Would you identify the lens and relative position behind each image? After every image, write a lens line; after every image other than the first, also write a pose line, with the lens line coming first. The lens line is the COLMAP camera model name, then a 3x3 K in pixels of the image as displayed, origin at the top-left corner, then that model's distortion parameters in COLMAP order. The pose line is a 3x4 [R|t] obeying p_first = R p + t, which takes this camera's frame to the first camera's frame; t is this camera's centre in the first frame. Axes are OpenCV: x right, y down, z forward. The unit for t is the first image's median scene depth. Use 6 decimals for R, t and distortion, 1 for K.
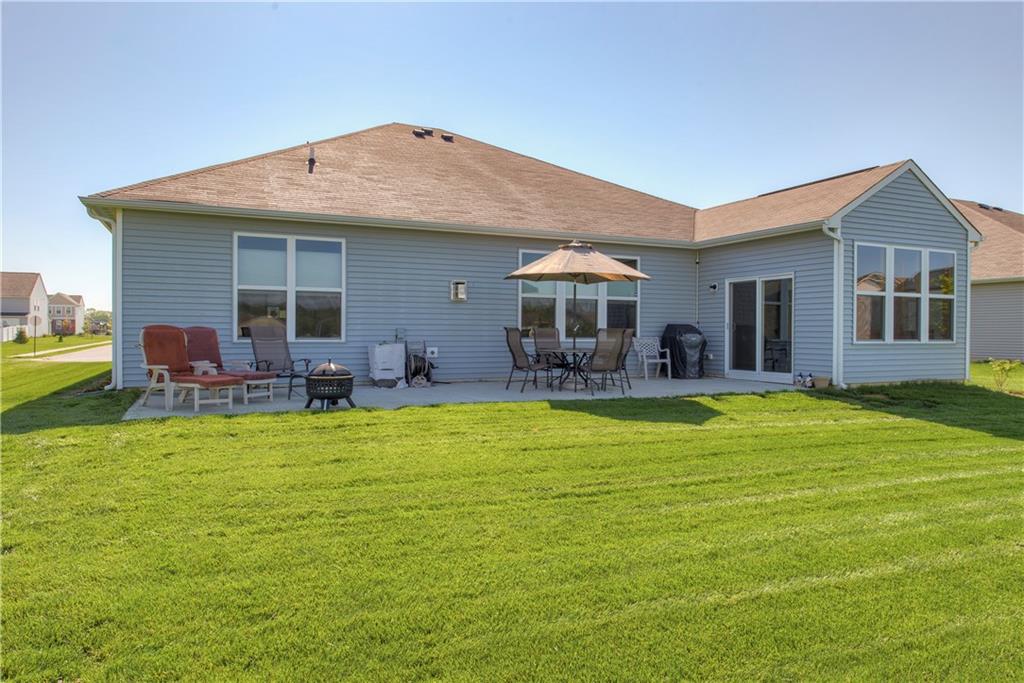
lens RADIAL K [[668.4, 0, 512.0], [0, 668.4, 341.5], [0, 0, 1]] dist [-0.008114, -0.002171]
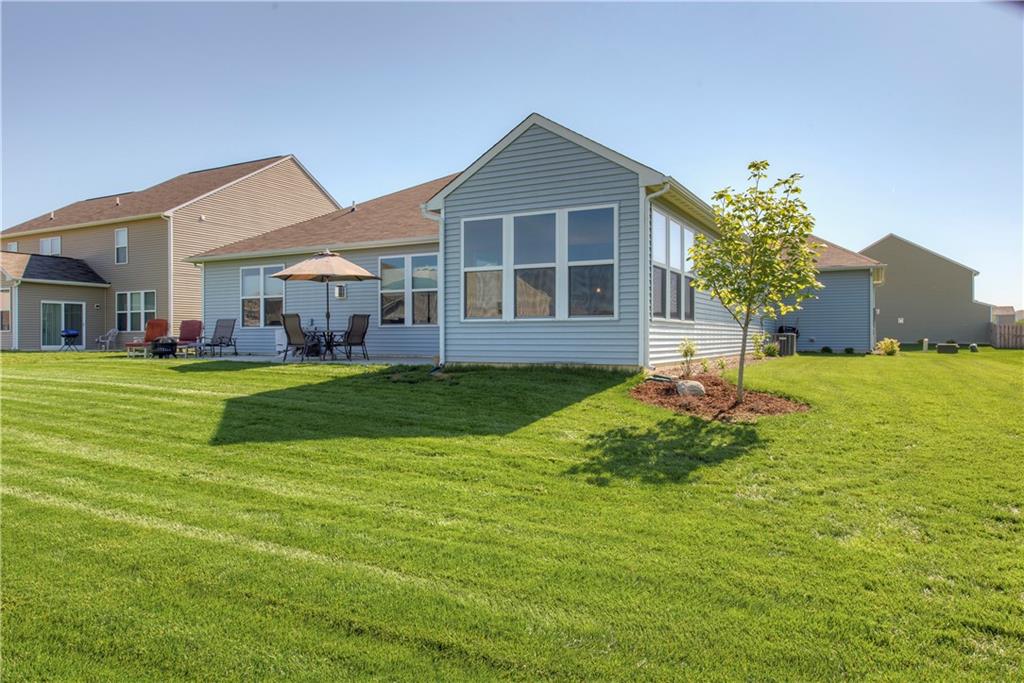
lens RADIAL K [[668.4, 0, 512.0], [0, 668.4, 341.5], [0, 0, 1]] dist [-0.008114, -0.002171]
pose [[0.596237, 0.000982, -0.802808, 1.339817], [-0.008646, 0.999949, -0.005198, 0.036874], [0.802762, 0.010041, 0.596215, 0.463718]]
